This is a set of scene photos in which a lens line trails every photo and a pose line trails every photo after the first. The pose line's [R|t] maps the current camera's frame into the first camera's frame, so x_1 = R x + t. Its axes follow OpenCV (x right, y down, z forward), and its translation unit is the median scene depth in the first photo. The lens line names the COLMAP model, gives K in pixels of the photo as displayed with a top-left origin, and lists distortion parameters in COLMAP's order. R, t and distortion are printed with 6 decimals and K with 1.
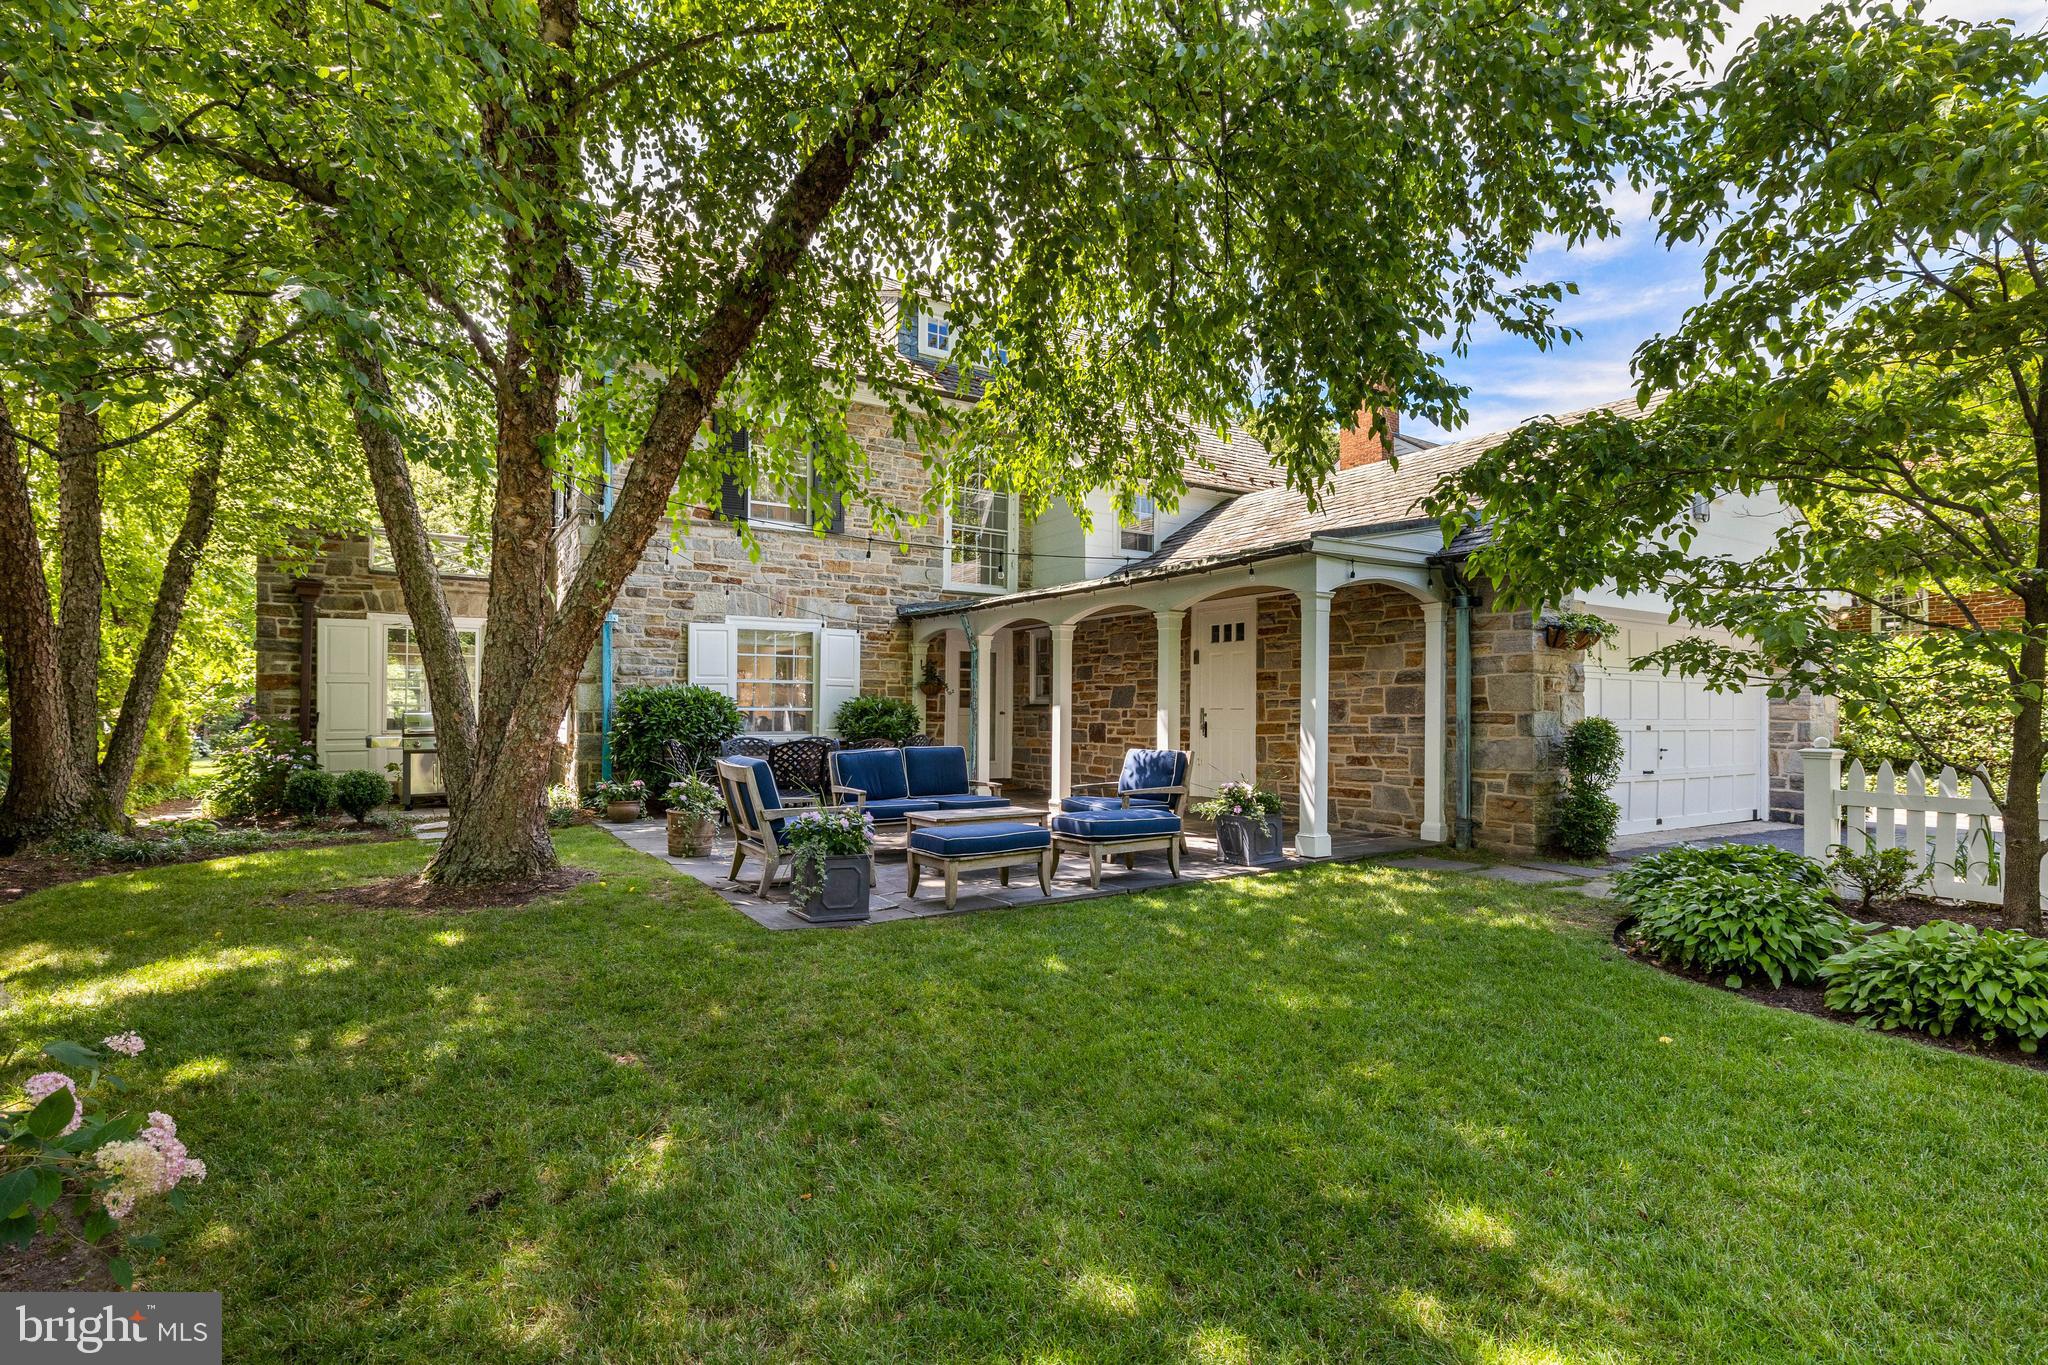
lens RADIAL K [[974.3, 0, 1028.4], [0, 974.3, 700.5], [0, 0, 1]] dist [0.000559, -0.000043]
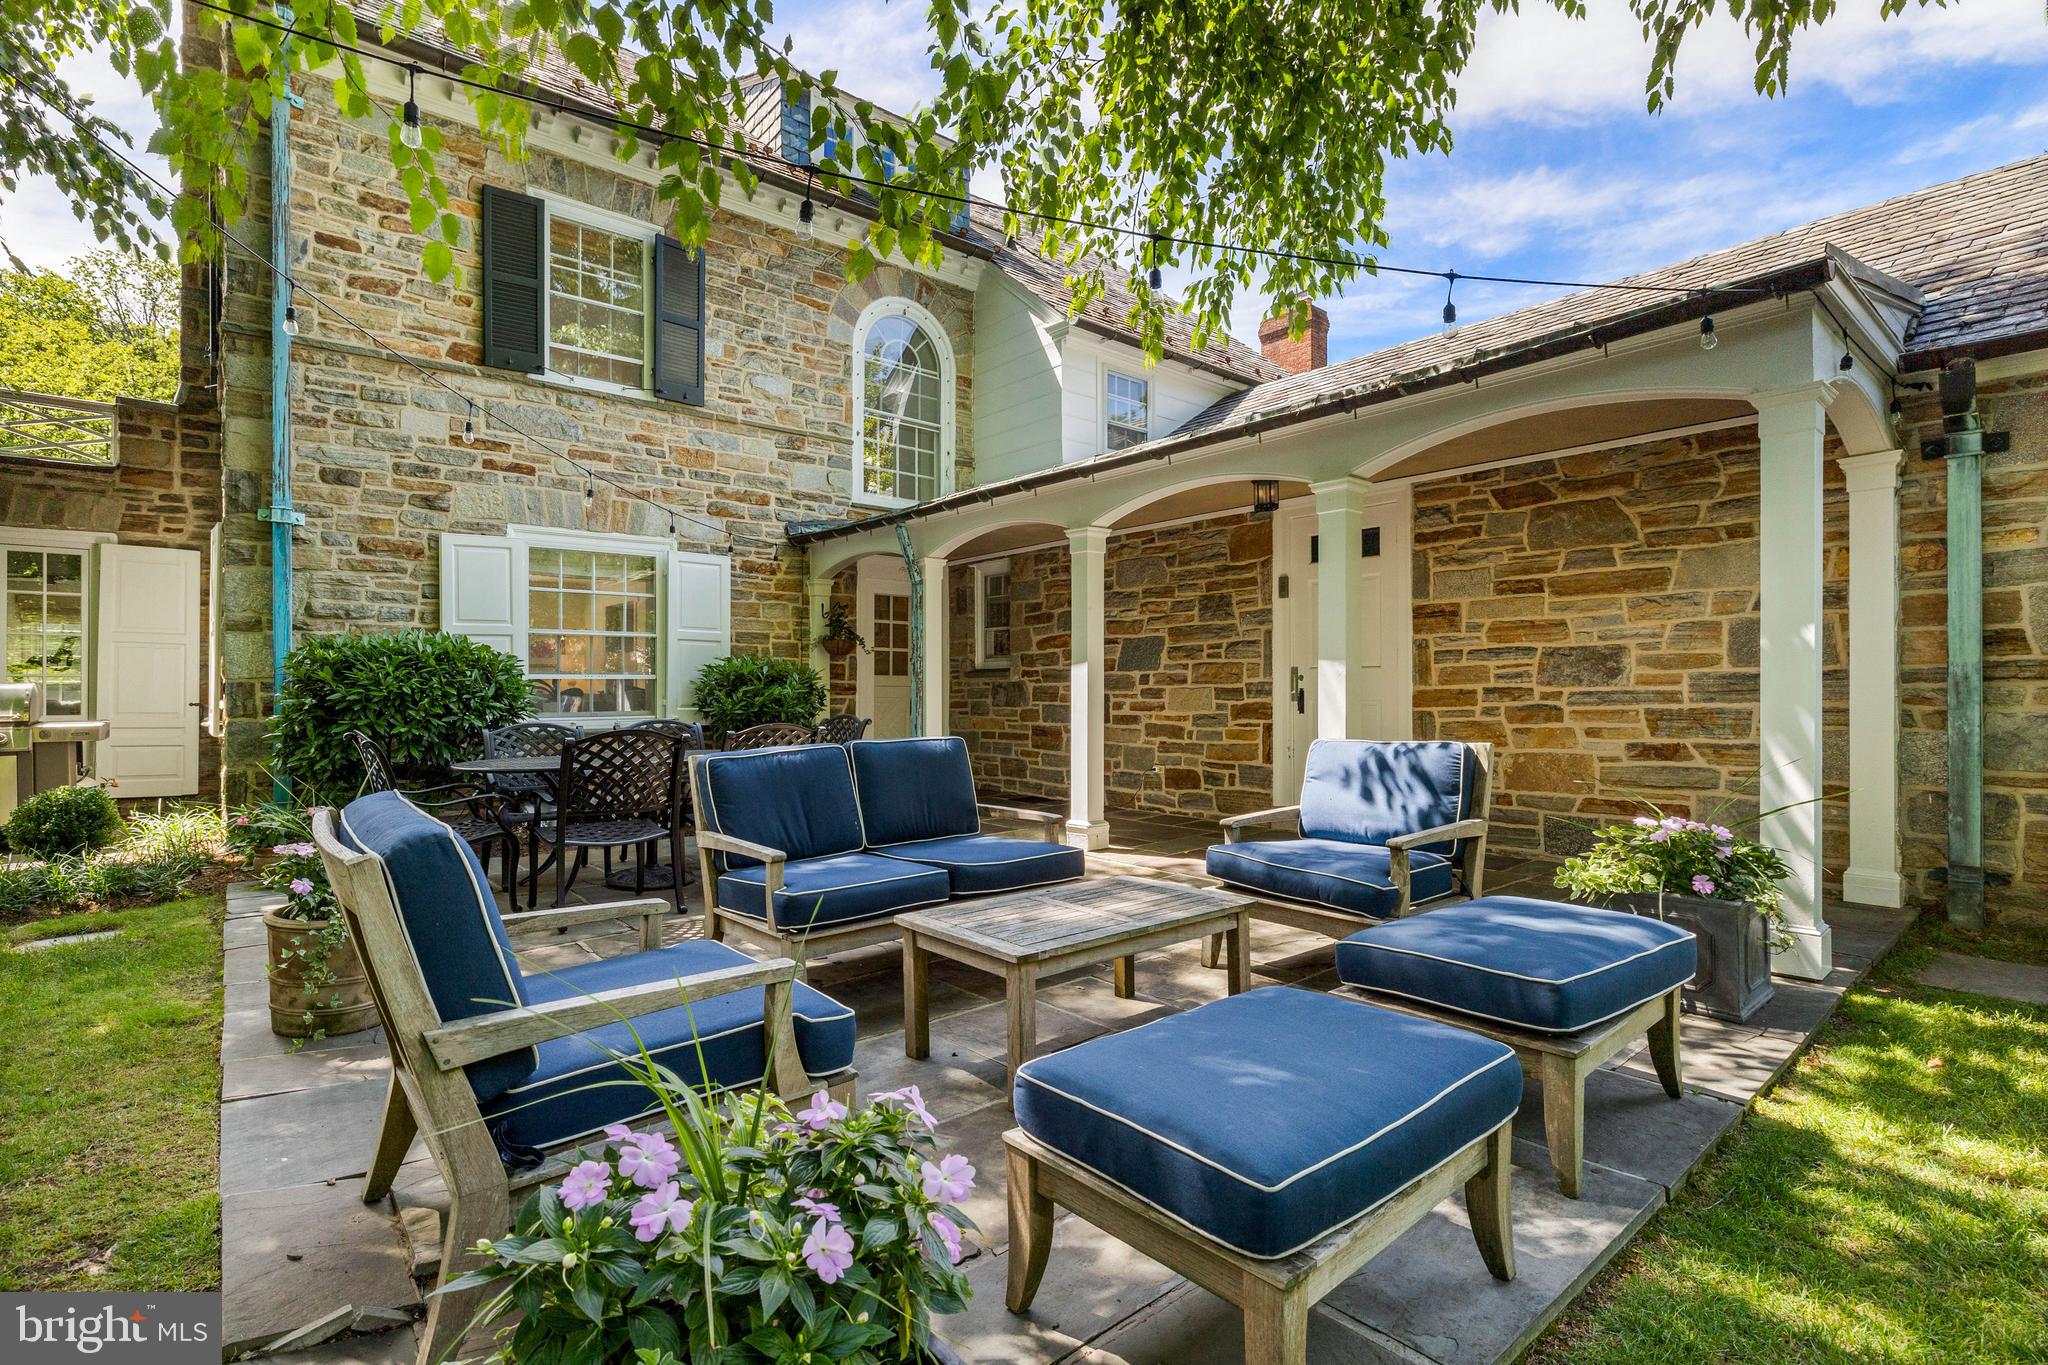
lens RADIAL K [[968.9, 0, 1012.7], [0, 968.9, 686.3], [0, 0, 1]] dist [-0.002448, 0.000180]
pose [[0.991399, -0.008154, 0.130622, -0.074862], [0.006944, 0.999929, 0.009714, 0.011162], [-0.130691, -0.008724, 0.991385, 0.349761]]
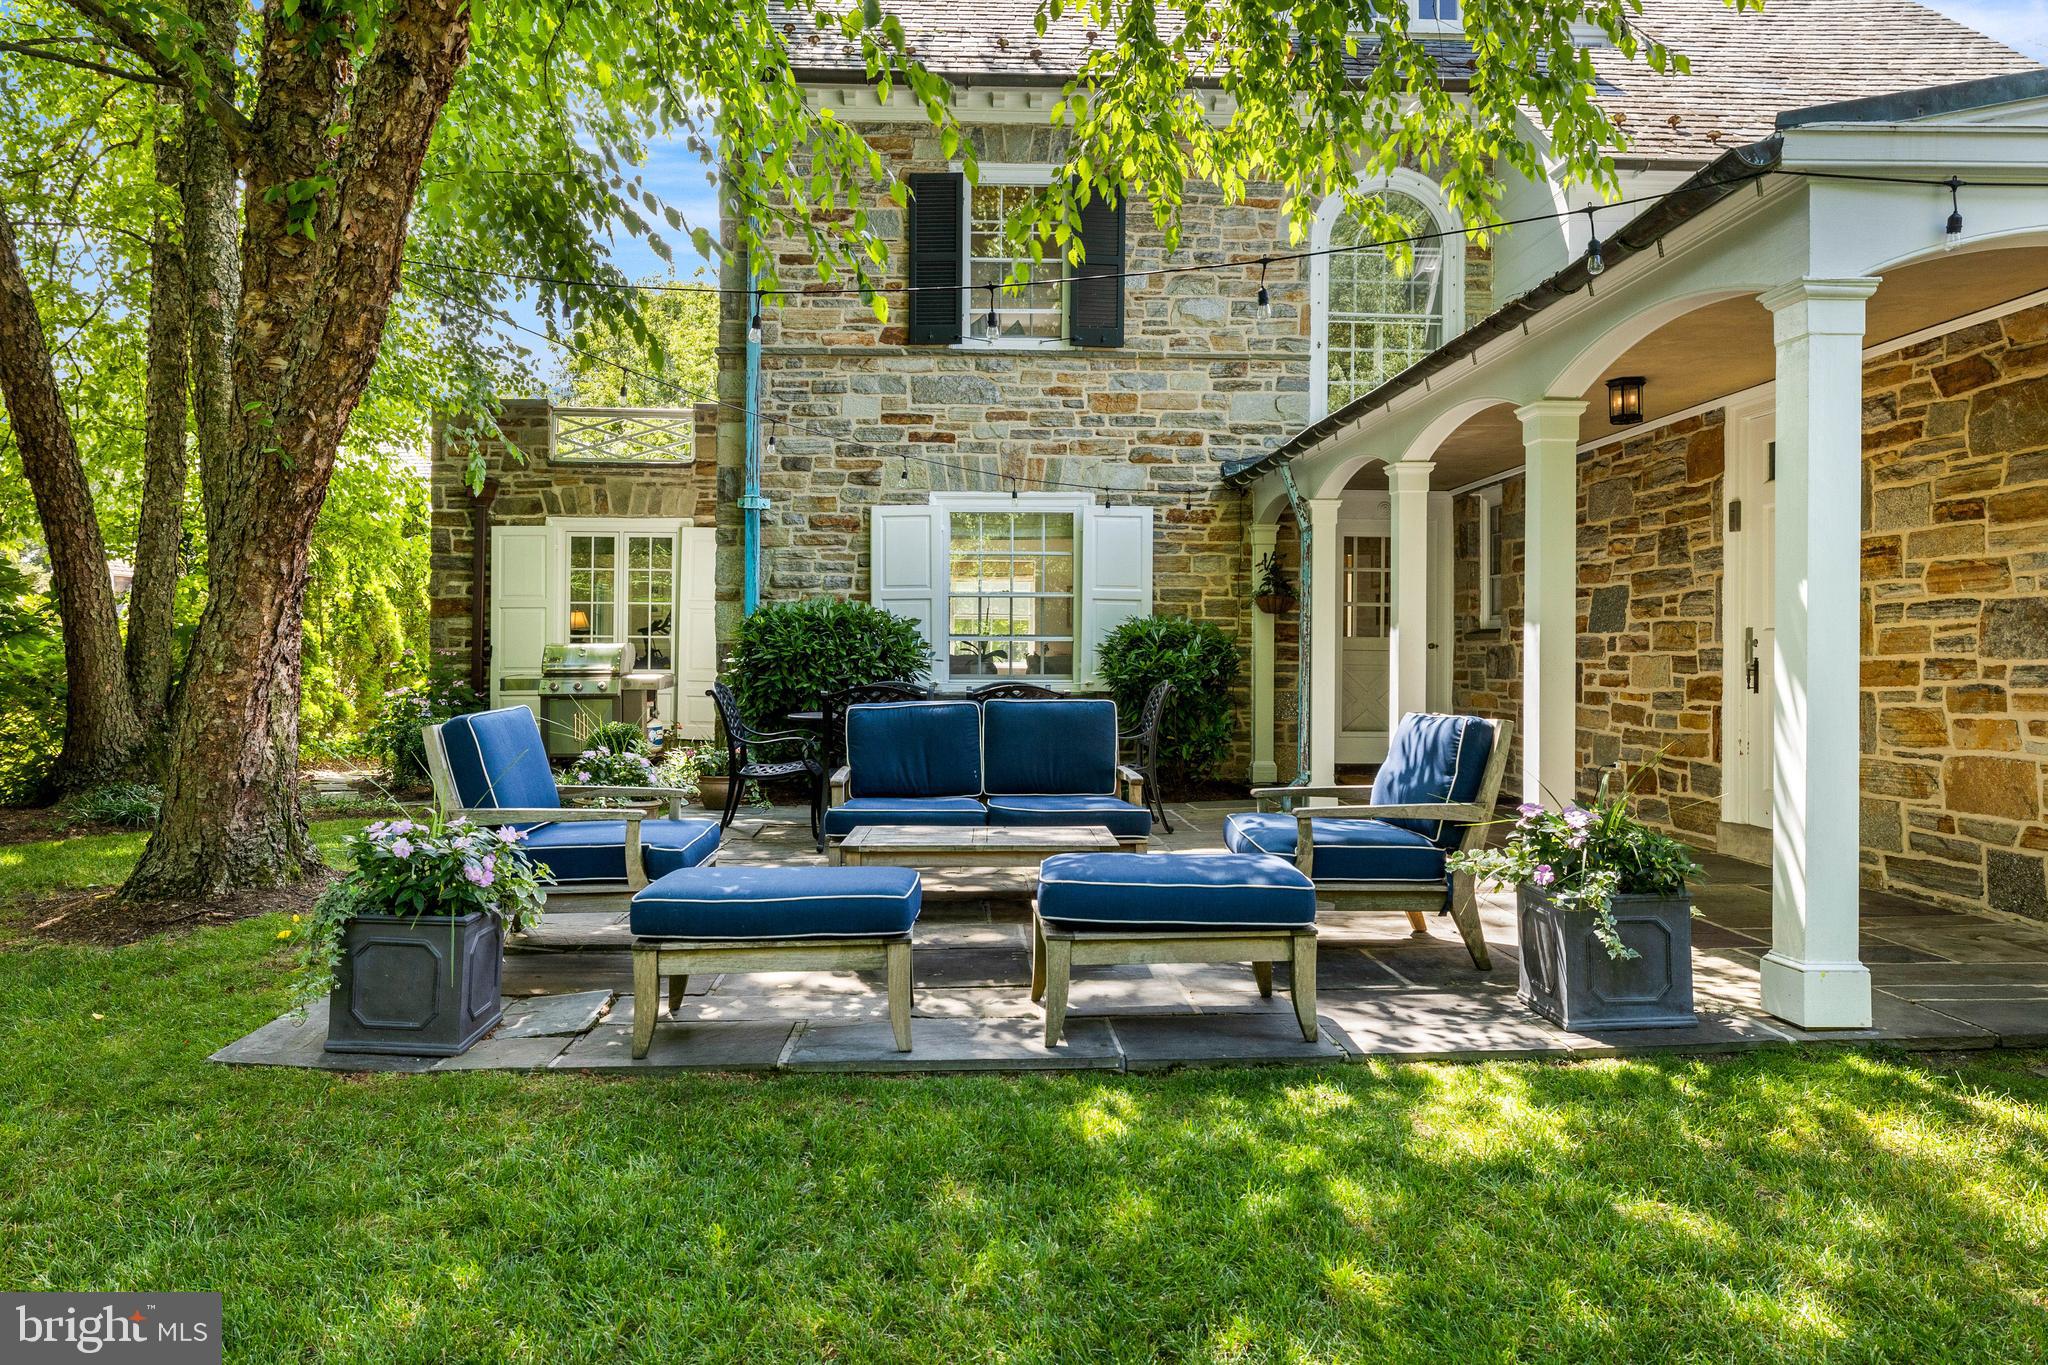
lens RADIAL K [[1365.9, 0, 974.4], [0, 1365.9, 627.4], [0, 0, 1]] dist [0.002358, 0.005558]
pose [[0.864561, -0.009553, -0.502438, 0.163236], [0.005141, 0.999935, -0.010164, 0.010556], [0.502502, 0.006204, 0.864554, 0.238432]]
